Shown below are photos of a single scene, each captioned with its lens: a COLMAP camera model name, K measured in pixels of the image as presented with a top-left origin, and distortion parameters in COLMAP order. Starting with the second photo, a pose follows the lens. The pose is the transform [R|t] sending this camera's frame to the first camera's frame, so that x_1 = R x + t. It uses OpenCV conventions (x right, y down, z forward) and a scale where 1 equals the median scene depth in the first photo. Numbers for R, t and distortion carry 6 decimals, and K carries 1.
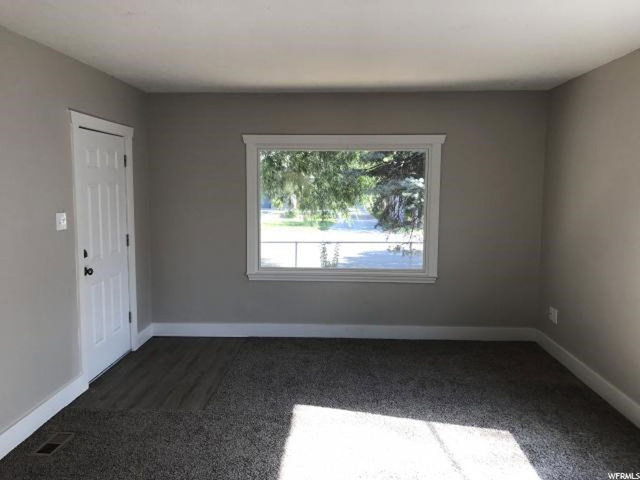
lens RADIAL K [[524.4, 0, 317.5], [0, 524.4, 235.8], [0, 0, 1]] dist [0.033618, -0.039846]
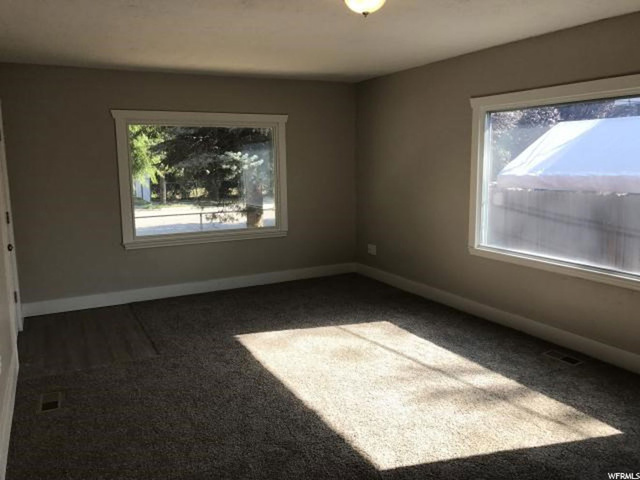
lens RADIAL K [[524.4, 0, 317.5], [0, 524.4, 235.8], [0, 0, 1]] dist [0.033618, -0.039846]
pose [[0.865531, -0.089880, 0.492725, -0.347776], [0.069322, 0.995796, 0.059876, 0.022860], [-0.496035, -0.017668, 0.868123, -0.119332]]
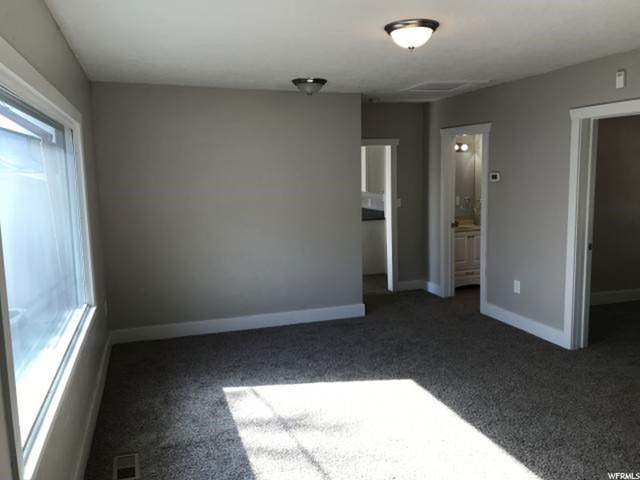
lens RADIAL K [[524.4, 0, 317.5], [0, 524.4, 235.8], [0, 0, 1]] dist [0.033618, -0.039846]
pose [[-0.935152, 0.062843, -0.348628, 0.358299], [-0.014889, 0.976297, 0.215924, -0.103365], [0.353934, 0.207113, -0.912050, 0.964665]]
